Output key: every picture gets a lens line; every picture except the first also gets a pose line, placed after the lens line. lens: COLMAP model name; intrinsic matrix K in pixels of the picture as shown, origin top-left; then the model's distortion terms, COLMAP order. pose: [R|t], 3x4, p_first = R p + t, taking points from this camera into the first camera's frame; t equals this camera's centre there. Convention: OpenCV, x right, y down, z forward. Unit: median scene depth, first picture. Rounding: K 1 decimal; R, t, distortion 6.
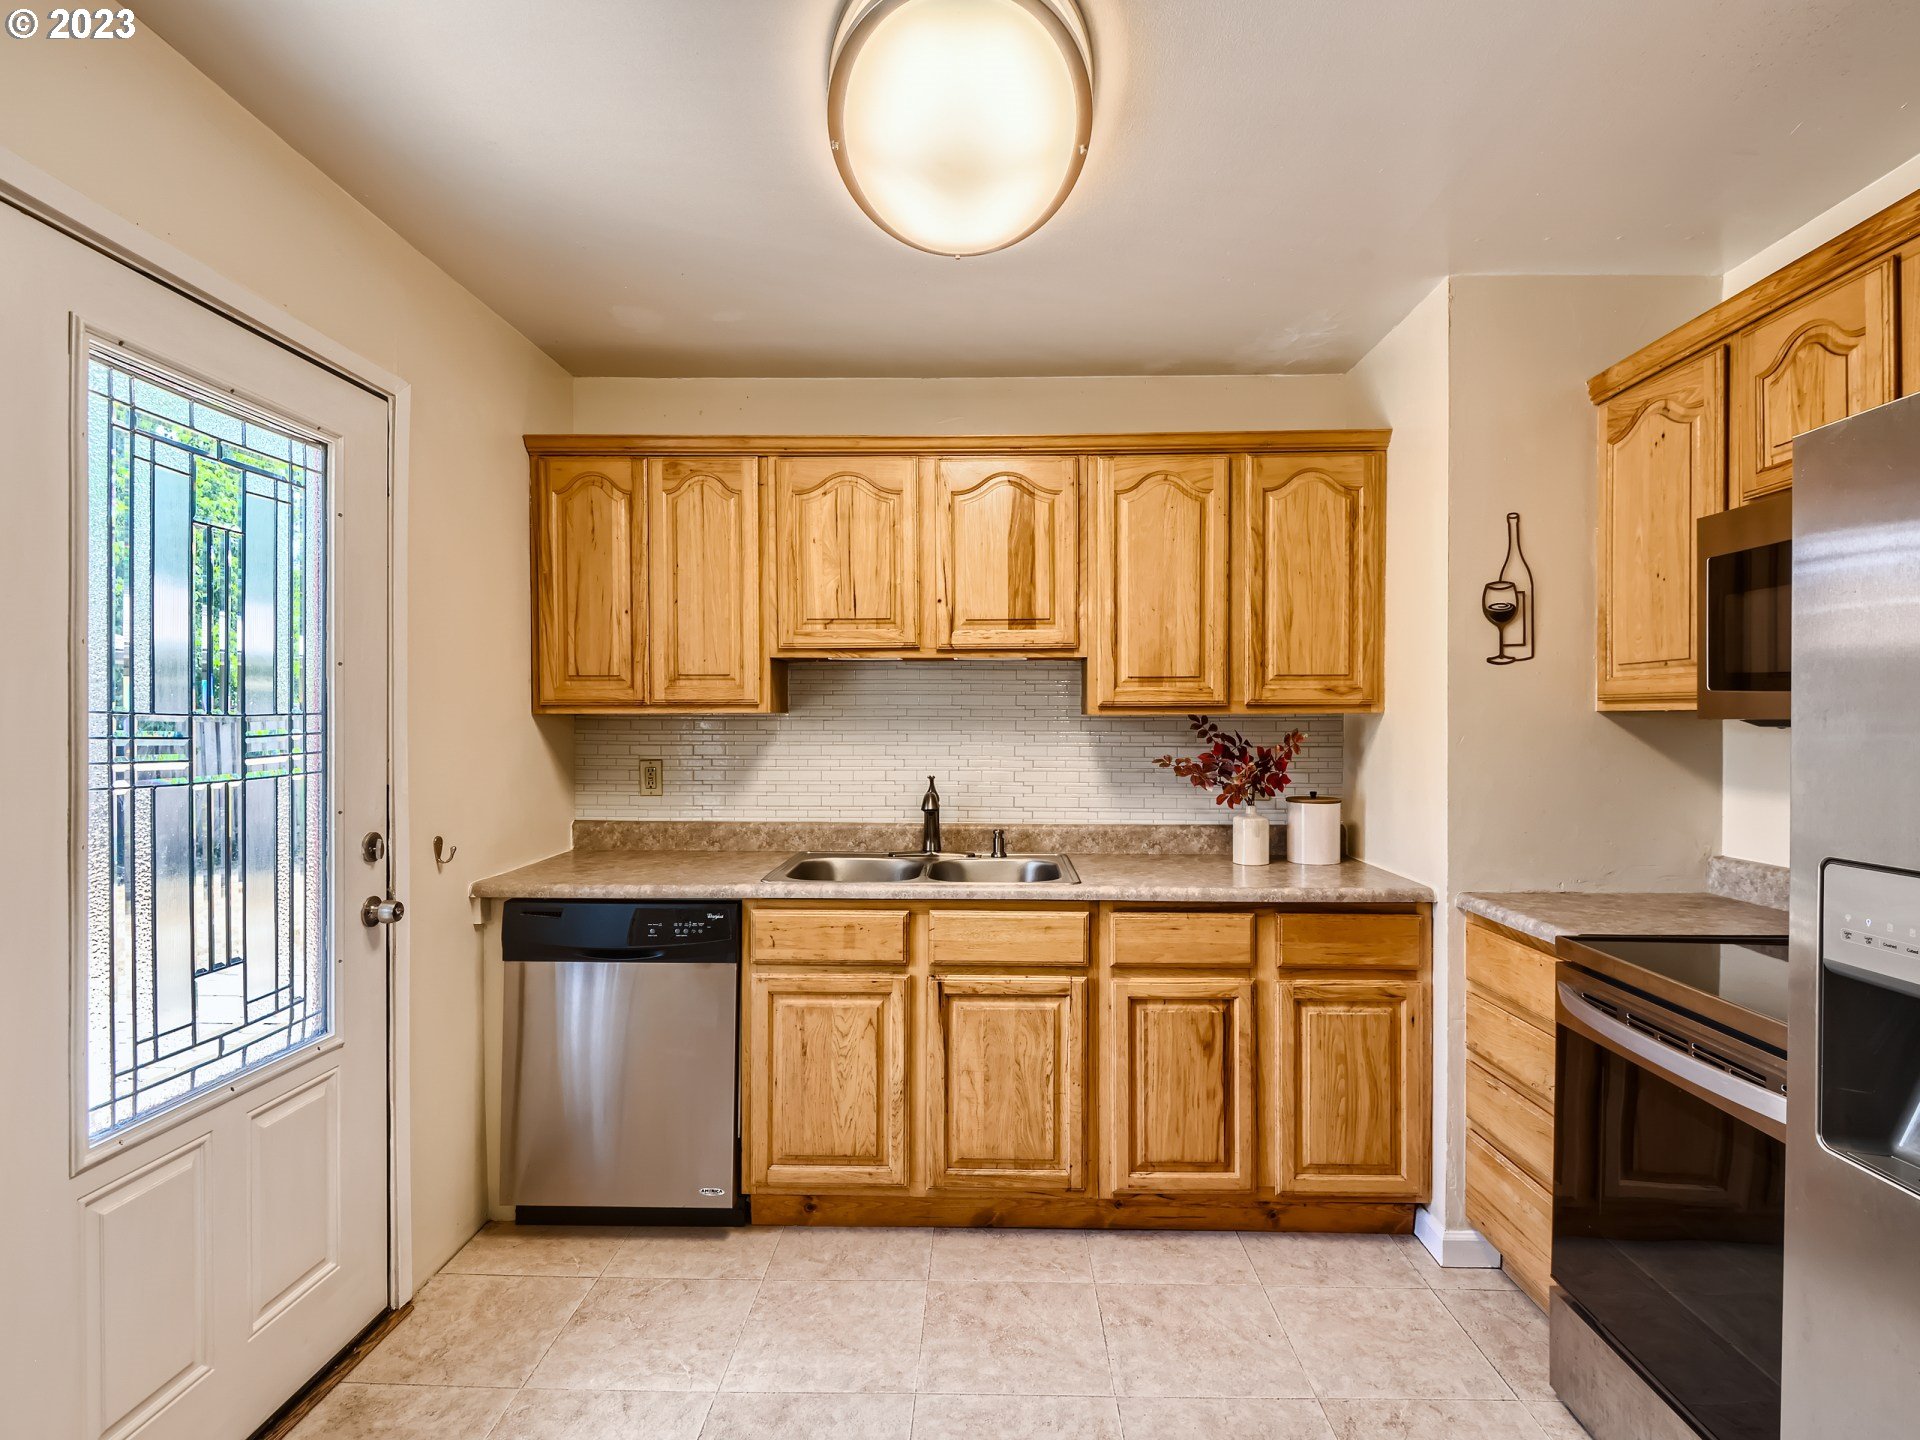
lens RADIAL K [[987.2, 0, 969.0], [0, 987.2, 718.7], [0, 0, 1]] dist [0.025071, -0.021701]
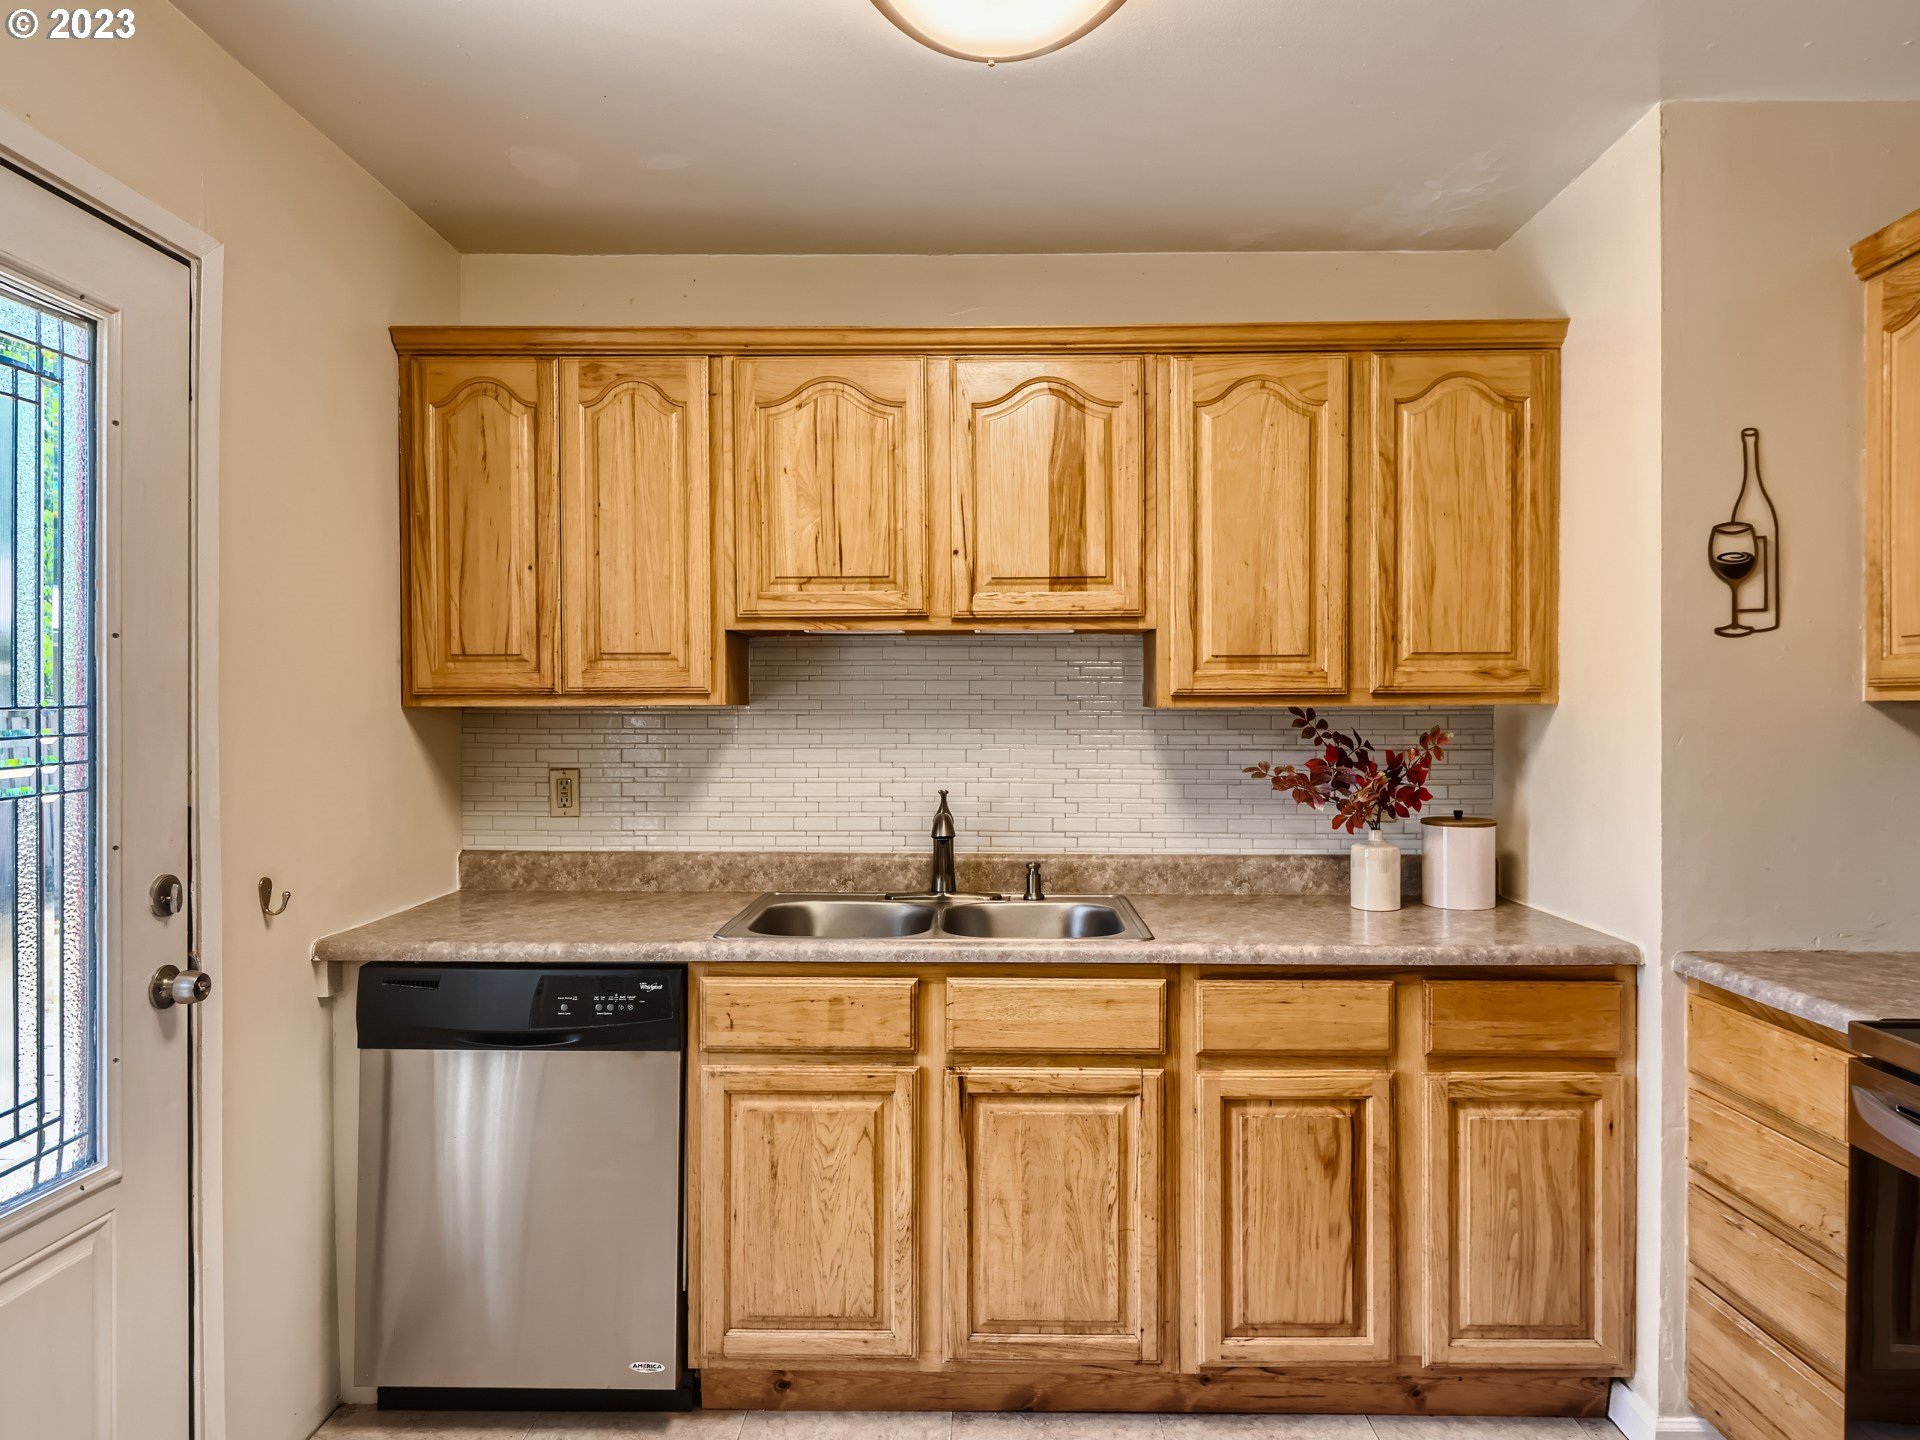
lens RADIAL K [[1218.1, 0, 962.0], [0, 1218.1, 712.6], [0, 0, 1]] dist [0.013054, -0.013978]
pose [[0.999995, -0.001157, -0.003056, -0.024338], [0.001157, 0.999999, -0.000098, -0.000041], [0.003056, 0.000094, 0.999995, 0.101945]]
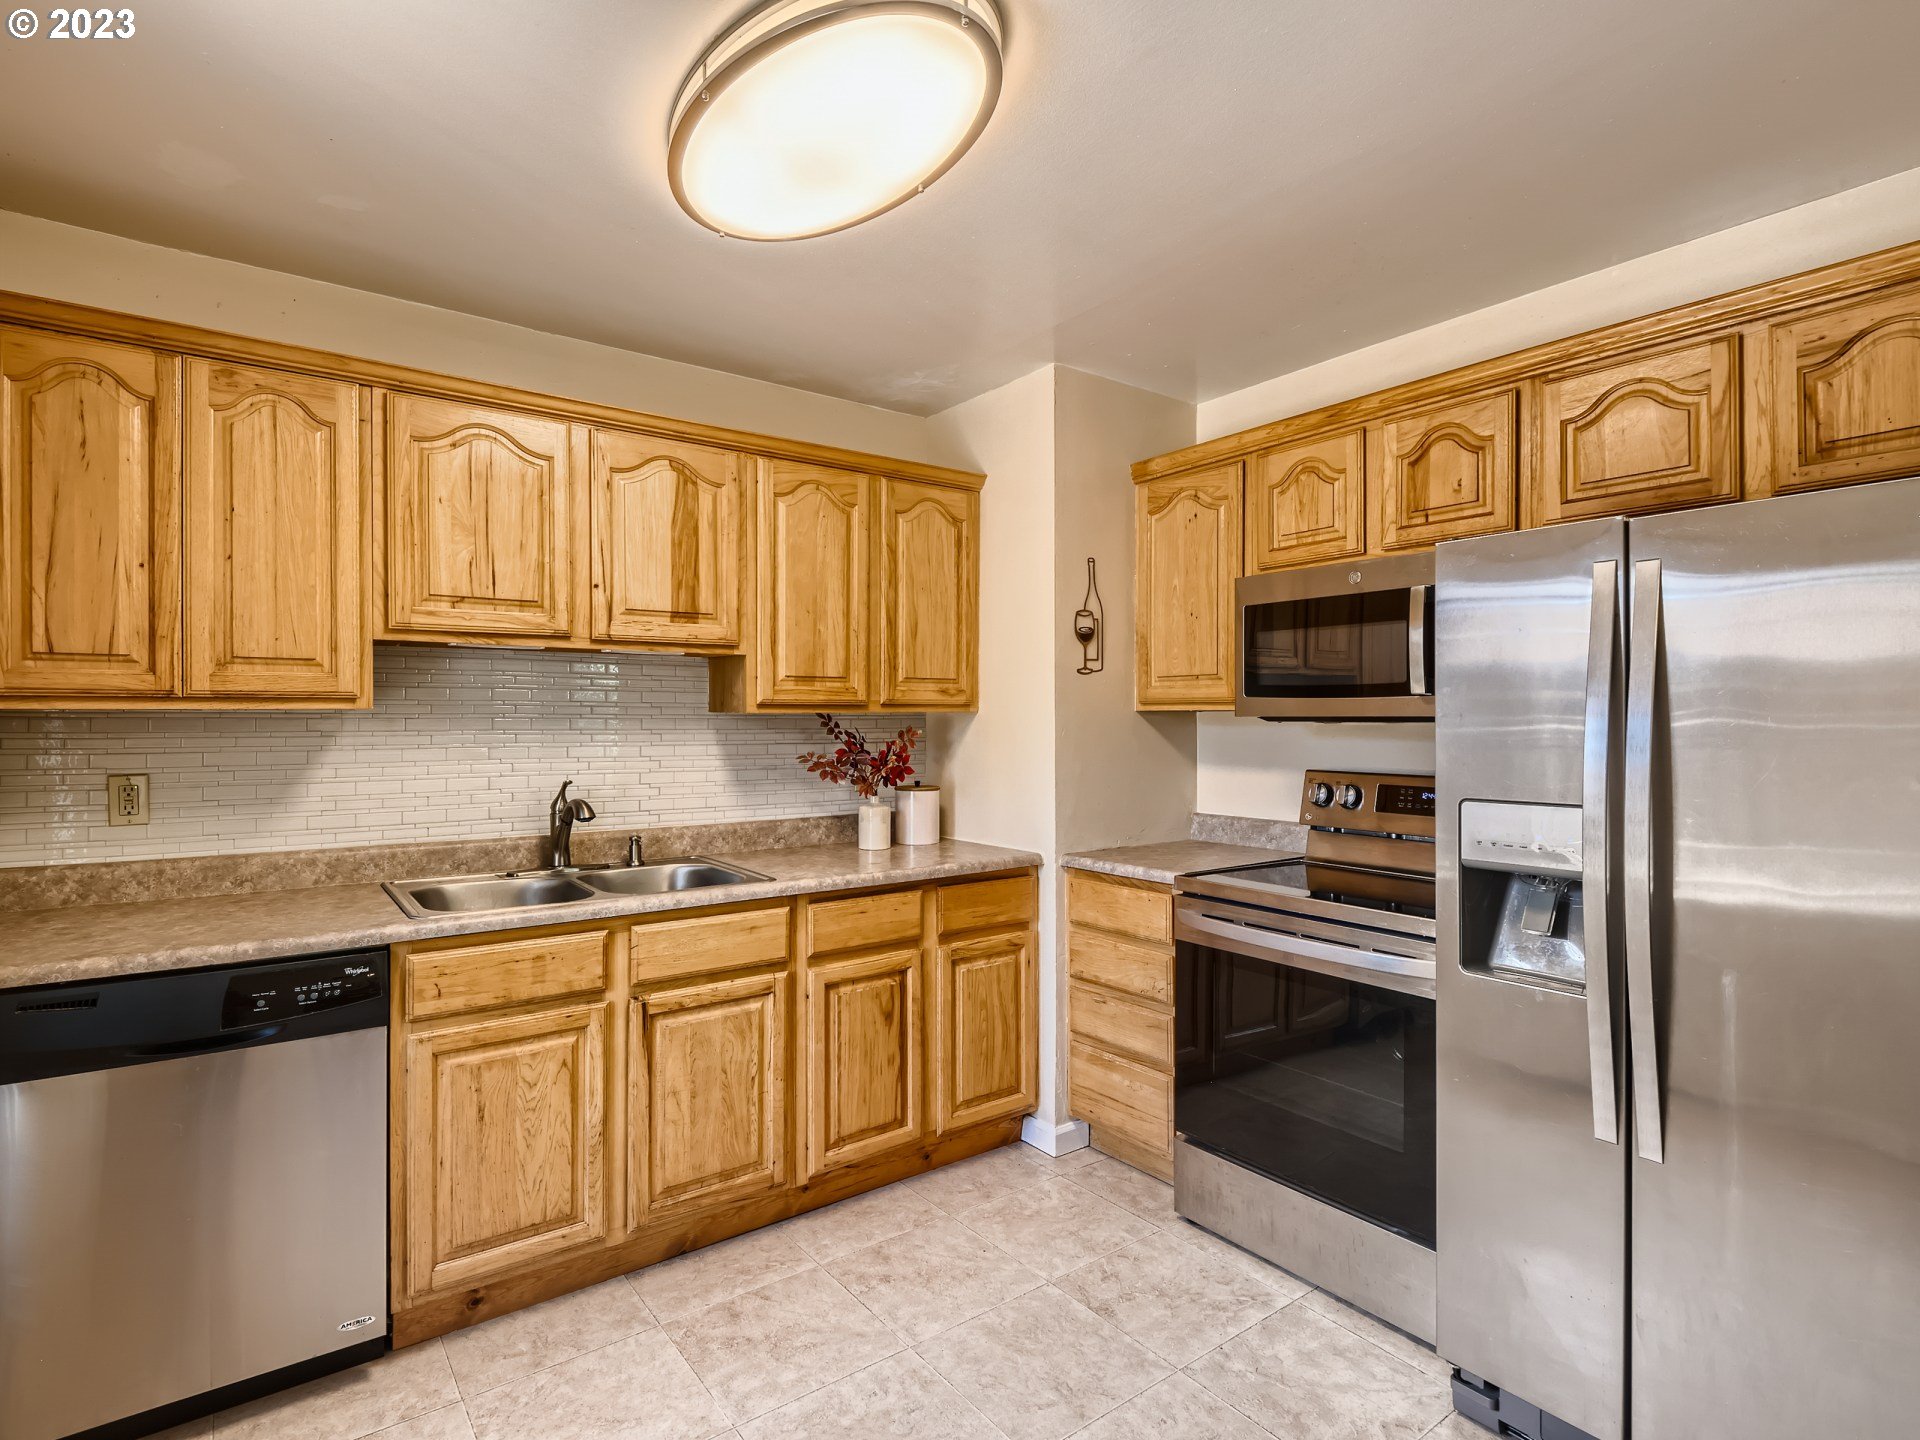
lens RADIAL K [[962.0, 0, 1006.7], [0, 962.0, 713.6], [0, 0, 1]] dist [0.027442, -0.025723]
pose [[0.785637, 0.002199, 0.618683, -0.303173], [0.000807, 0.999989, -0.004578, 0.001825], [-0.618687, 0.004096, 0.785627, 0.079776]]
